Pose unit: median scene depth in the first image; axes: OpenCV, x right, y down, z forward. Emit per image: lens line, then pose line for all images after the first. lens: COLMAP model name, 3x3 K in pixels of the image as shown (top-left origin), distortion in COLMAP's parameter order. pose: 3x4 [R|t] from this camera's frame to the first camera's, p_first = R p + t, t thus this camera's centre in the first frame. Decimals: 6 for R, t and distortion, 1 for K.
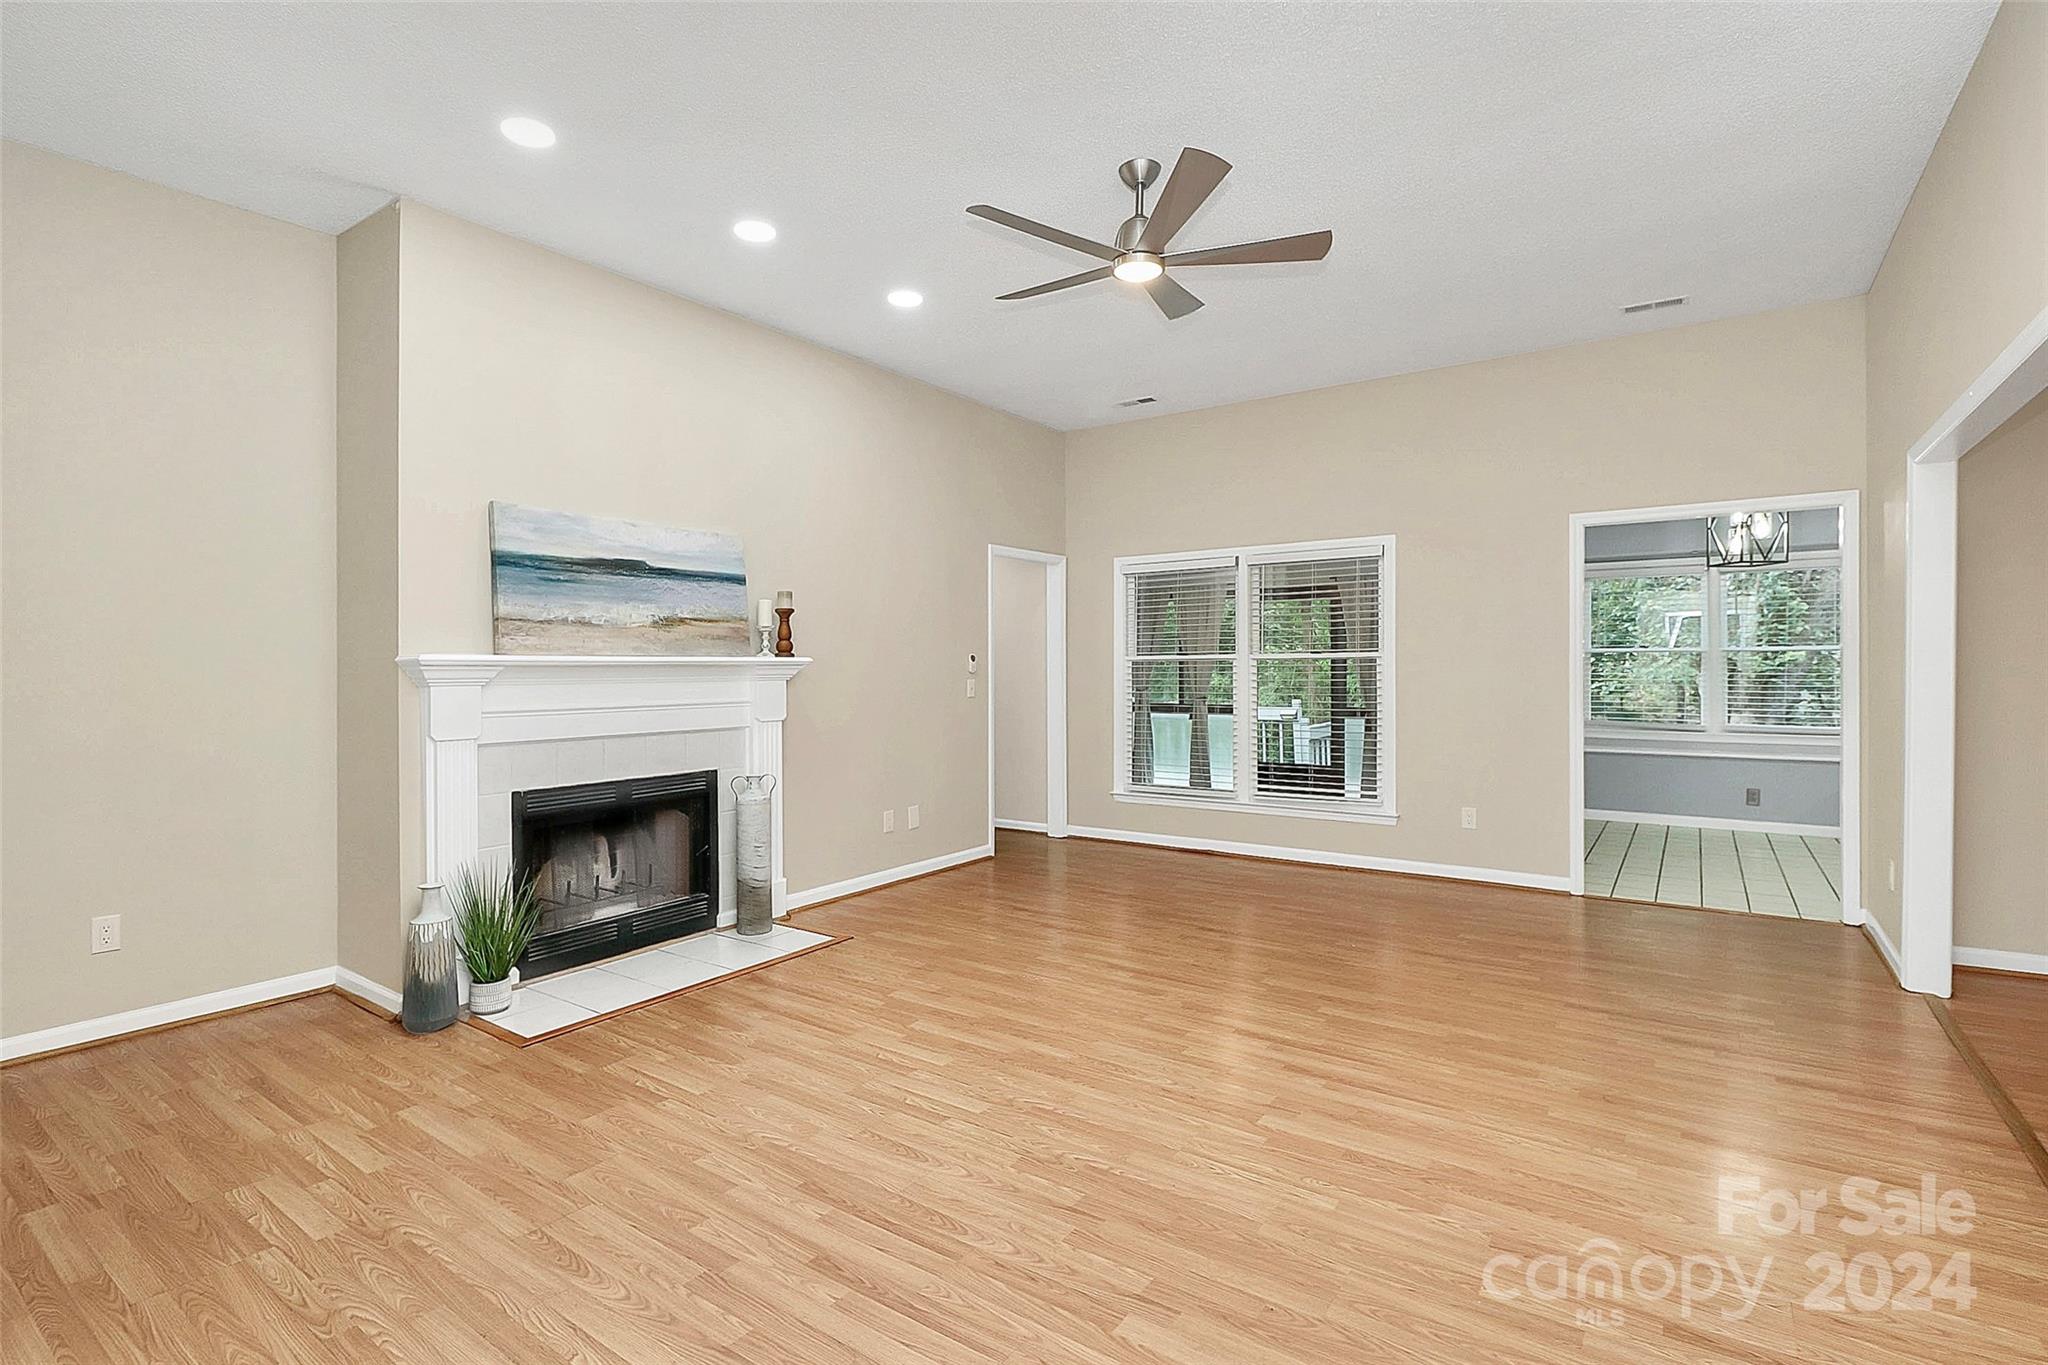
lens RADIAL K [[955.9, 0, 1023.0], [0, 955.9, 658.8], [0, 0, 1]] dist [-0.001568, -0.000251]
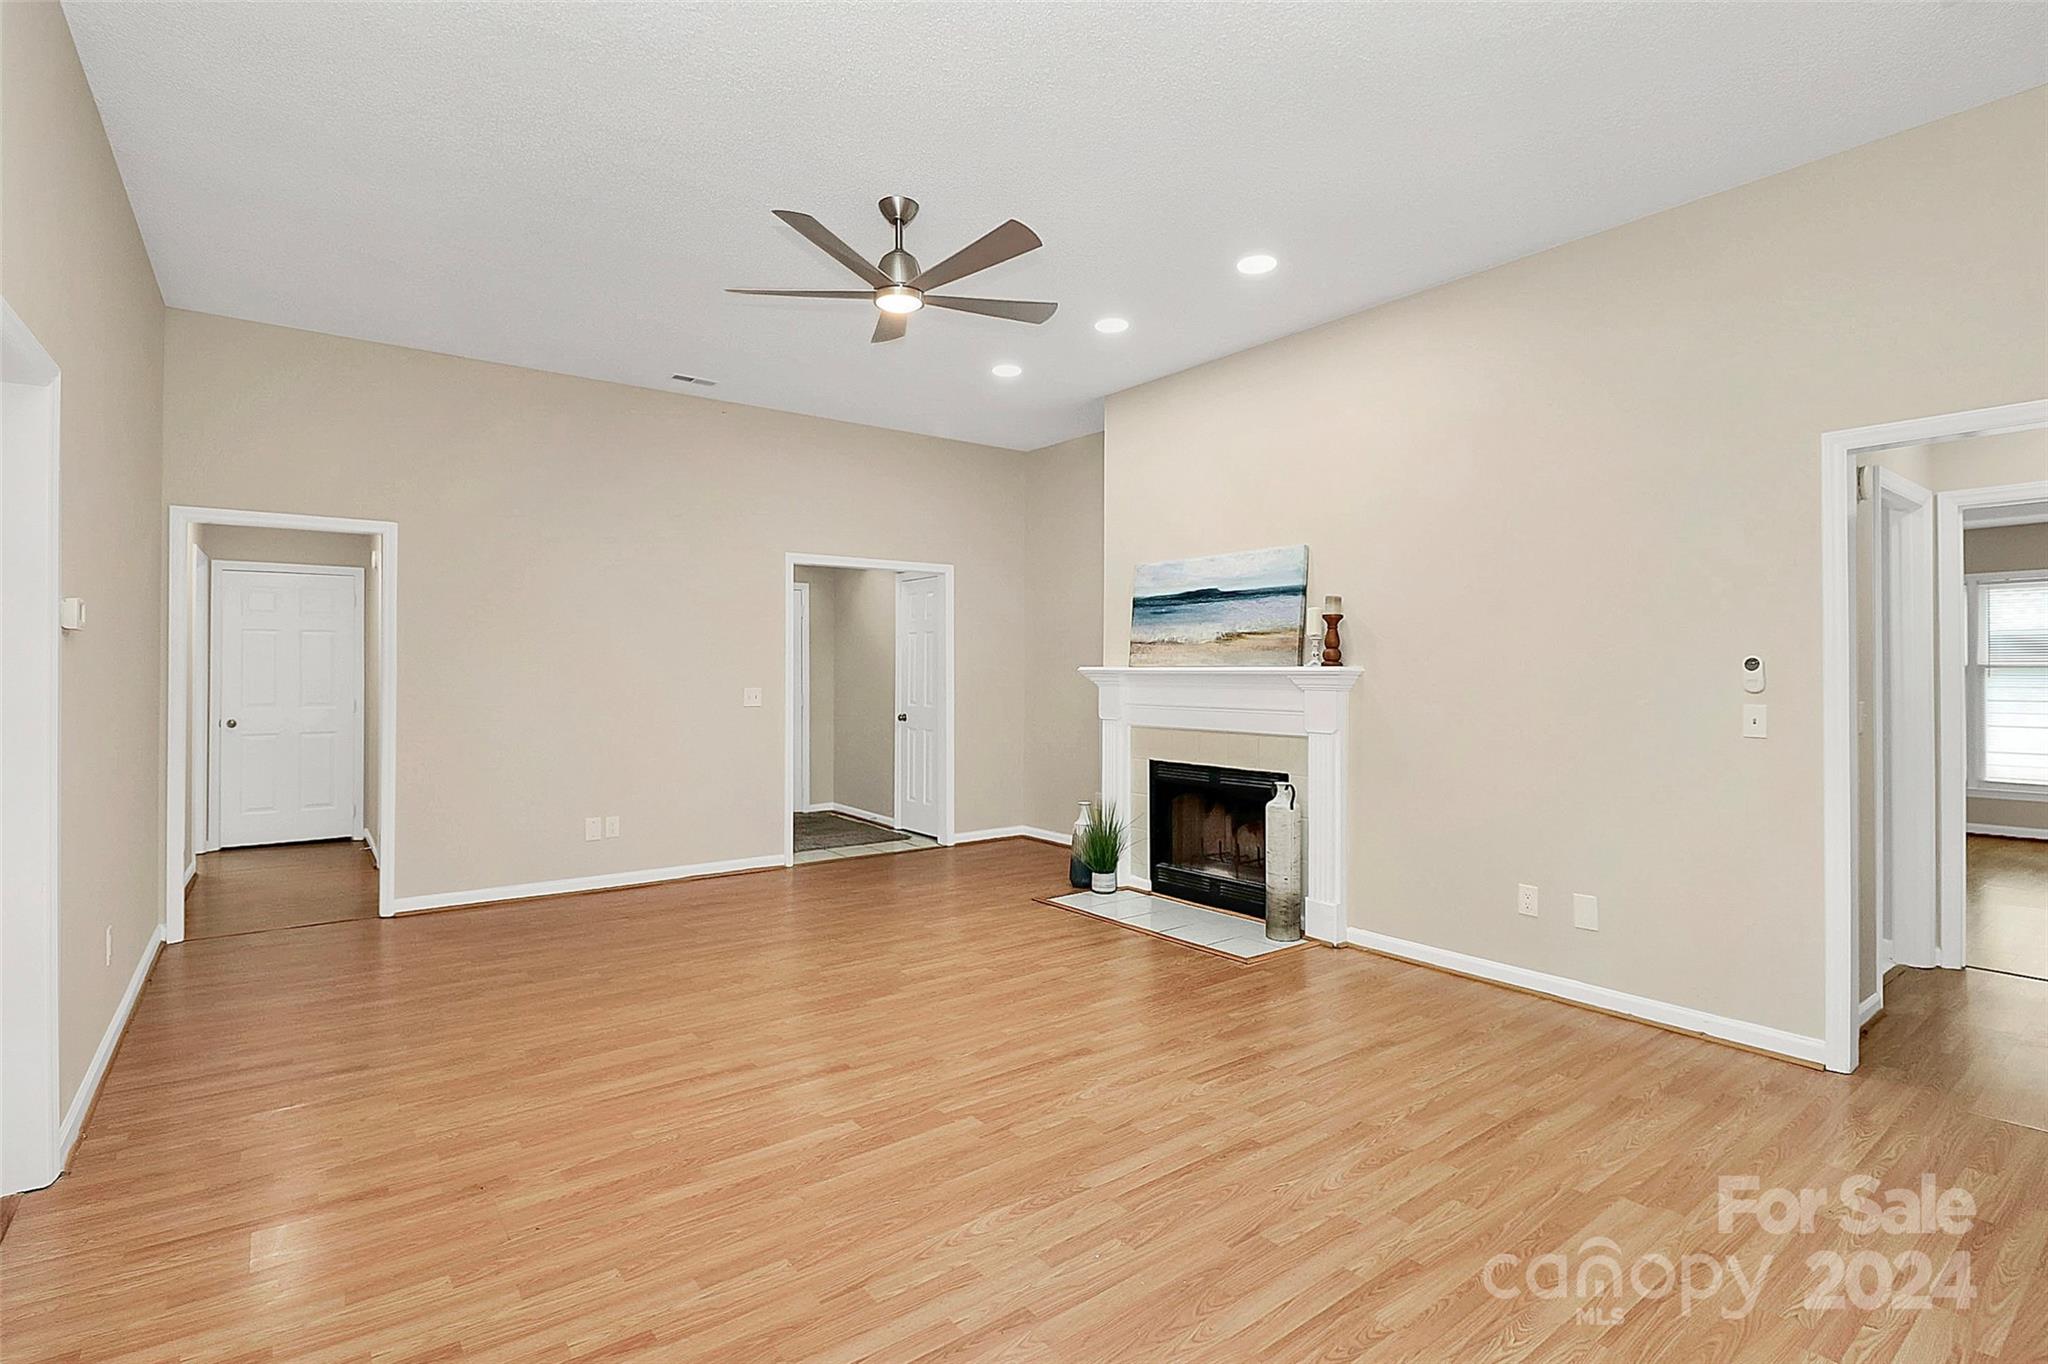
lens RADIAL K [[972.8, 0, 1023.1], [0, 972.8, 663.2], [0, 0, 1]] dist [-0.000586, -0.008106]
pose [[-0.300428, -0.002515, -0.953801, 0.914575], [0.009028, 0.999944, -0.005481, -0.002865], [0.953762, -0.010257, -0.300389, 1.222840]]
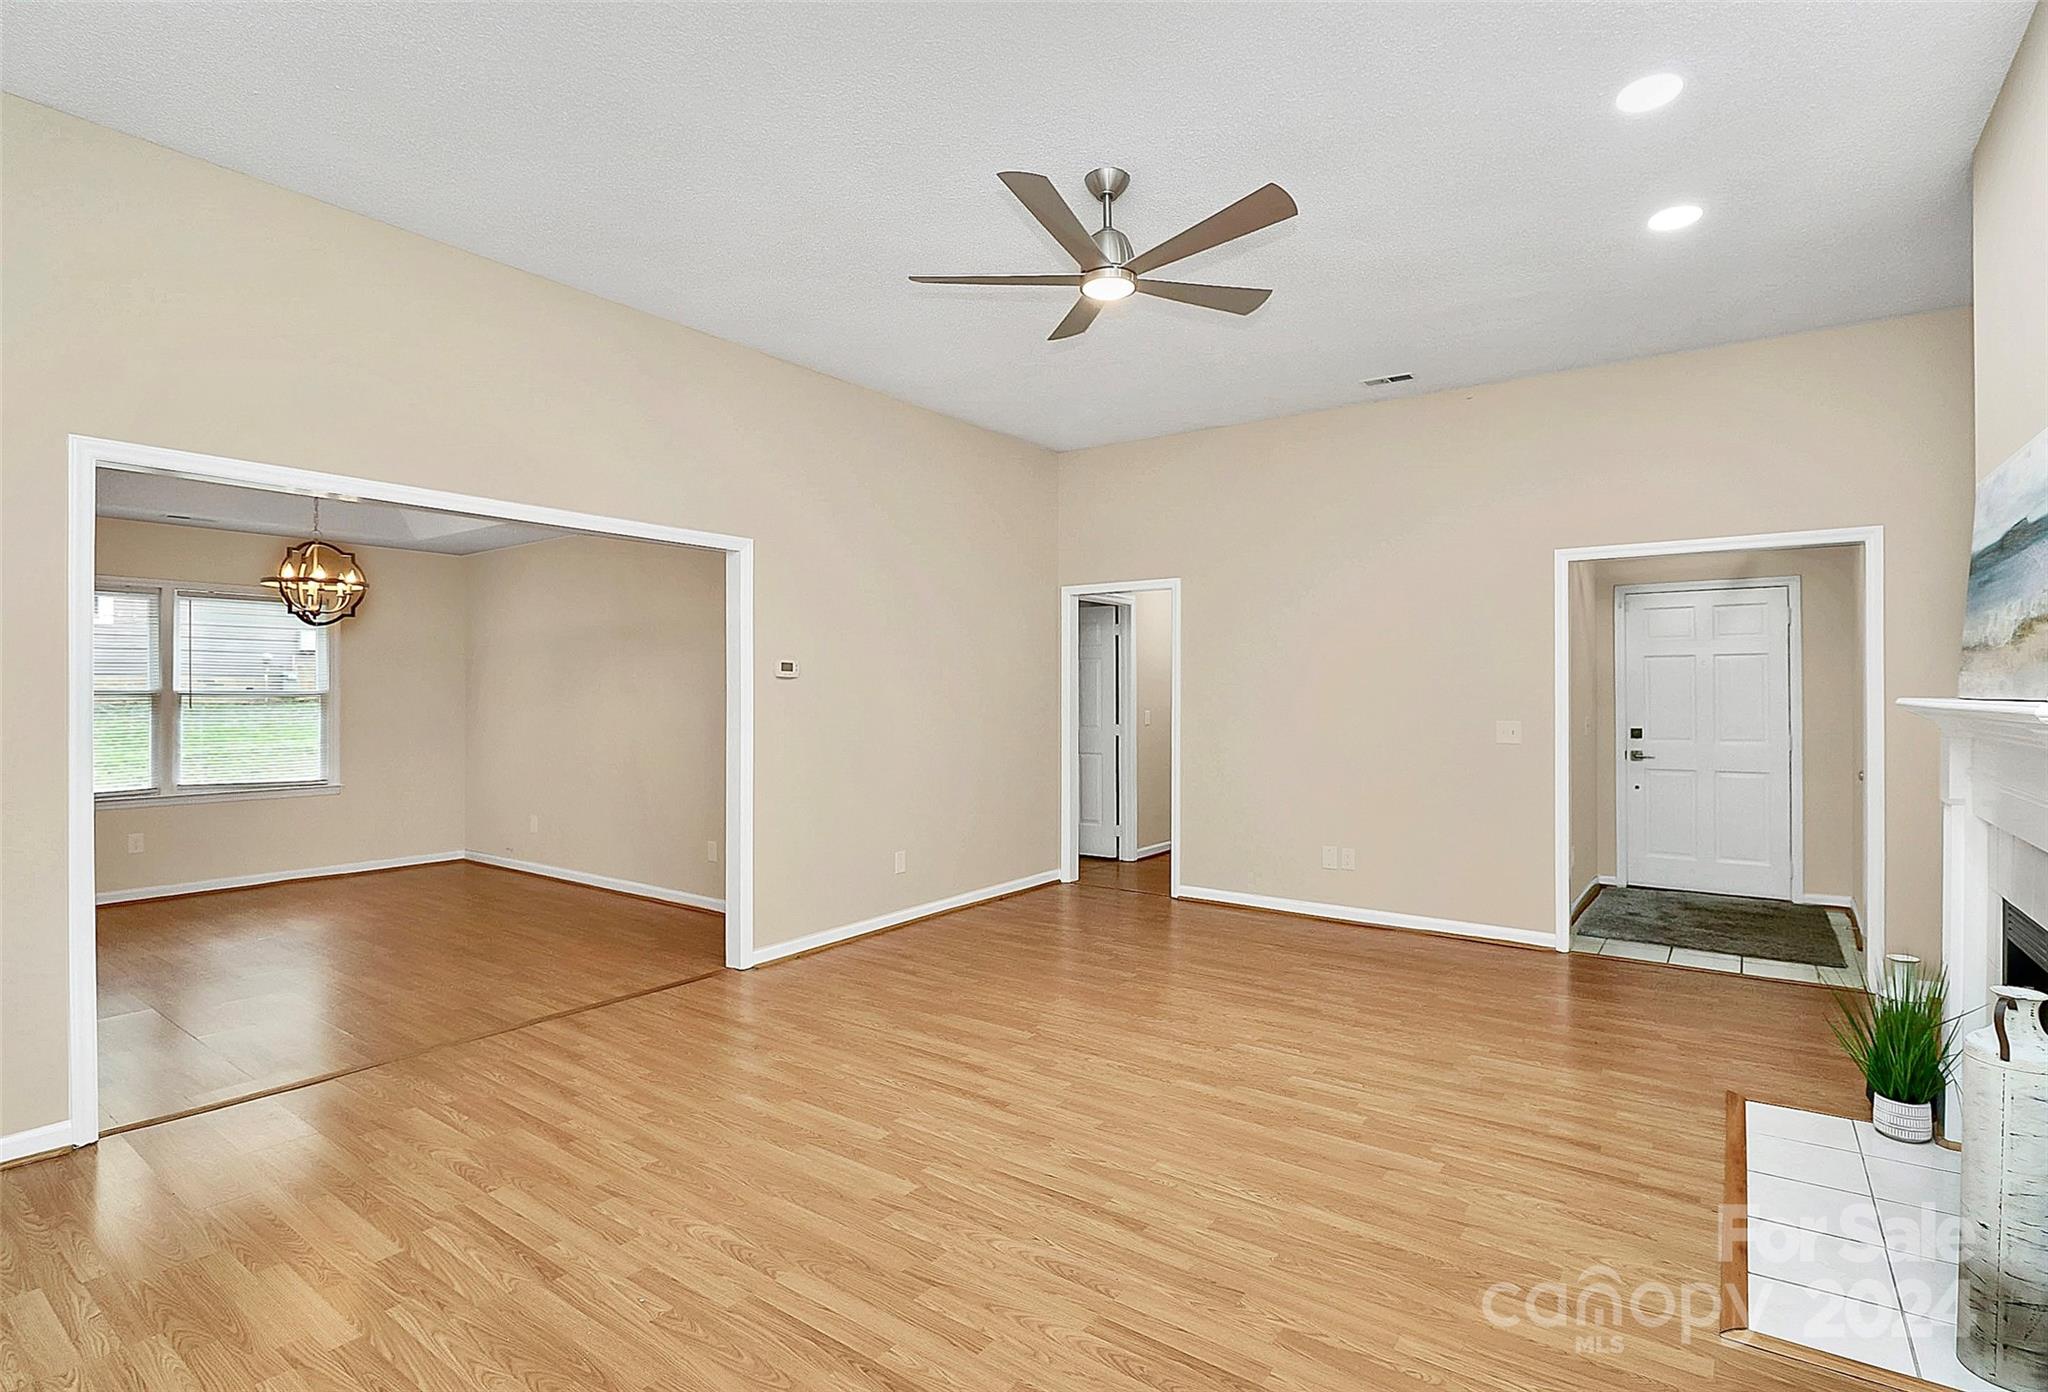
lens RADIAL K [[986.6, 0, 1049.1], [0, 986.6, 699.5], [0, 0, 1]] dist [-0.002094, -0.000251]
pose [[-0.999988, 0.002603, -0.004045, 0.153861], [0.002612, 0.999994, -0.002209, -0.003587], [0.004039, -0.002219, -0.999989, 1.643049]]
